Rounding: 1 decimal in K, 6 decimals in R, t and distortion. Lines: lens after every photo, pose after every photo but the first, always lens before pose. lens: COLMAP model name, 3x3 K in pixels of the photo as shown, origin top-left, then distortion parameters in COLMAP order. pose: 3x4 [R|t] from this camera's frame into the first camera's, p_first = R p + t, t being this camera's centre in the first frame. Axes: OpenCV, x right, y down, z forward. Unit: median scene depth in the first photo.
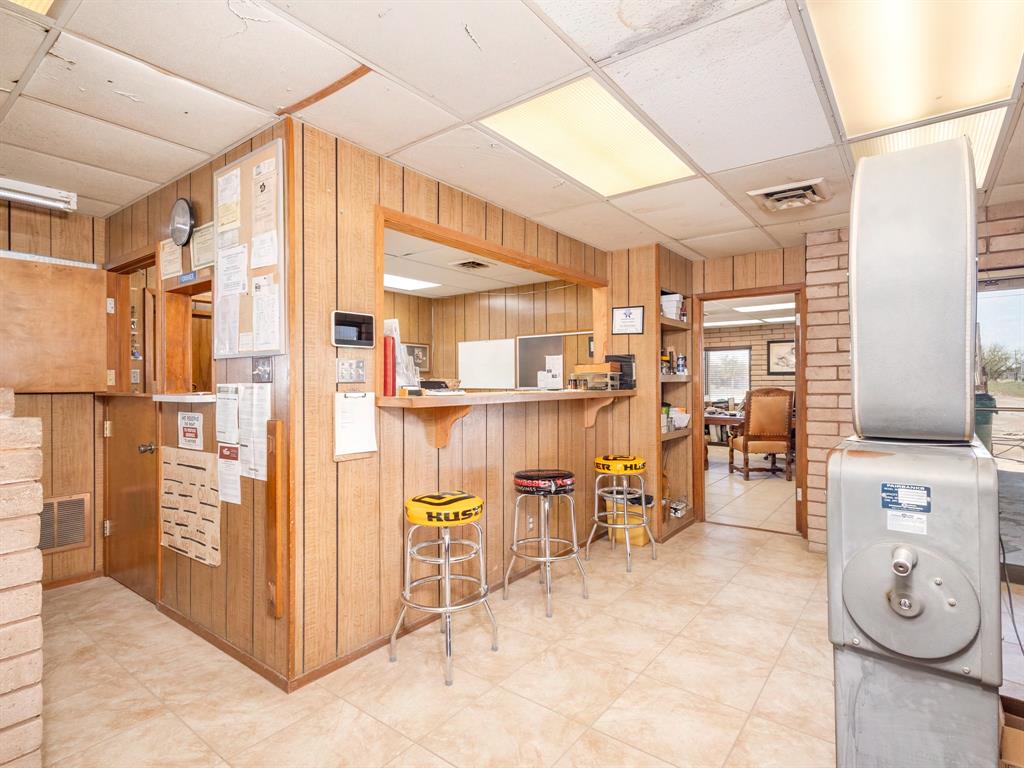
lens RADIAL K [[529.0, 0, 513.7], [0, 529.0, 382.7], [0, 0, 1]] dist [0.013281, -0.001324]
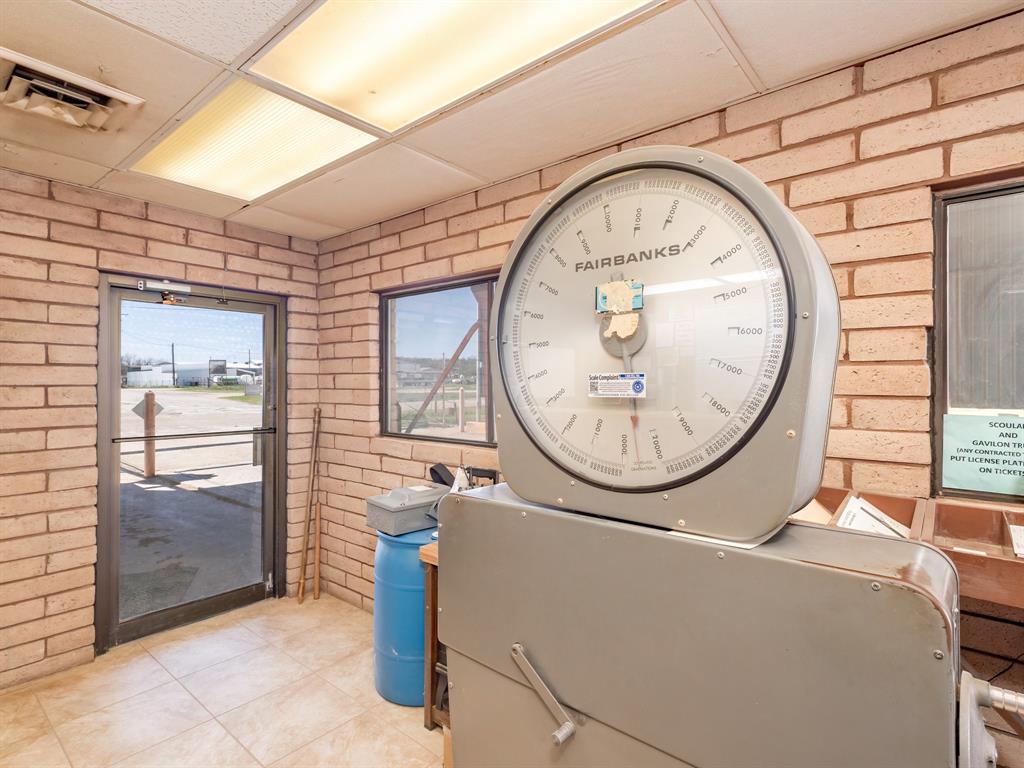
lens RADIAL K [[529.0, 0, 515.1], [0, 529.0, 385.0], [0, 0, 1]] dist [0.013281, -0.001324]
pose [[0.049934, 0.006322, 0.998733, -0.019194], [-0.003634, 0.999974, -0.006148, -0.026419], [-0.998746, -0.003323, 0.049955, 0.332413]]
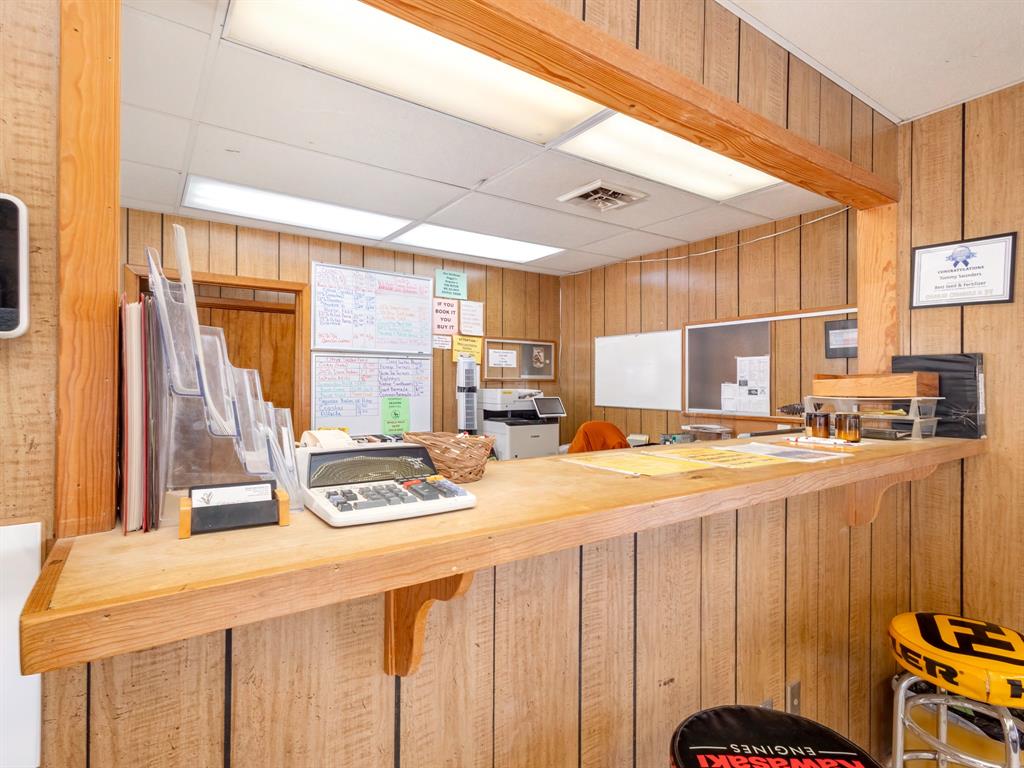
lens RADIAL K [[529.0, 0, 514.1], [0, 529.0, 383.2], [0, 0, 1]] dist [0.013281, -0.001324]
pose [[0.951646, 0.008261, -0.307087, 0.008754], [-0.007936, 0.999966, 0.002307, -0.028353], [0.307096, 0.000242, 0.951679, 0.492308]]
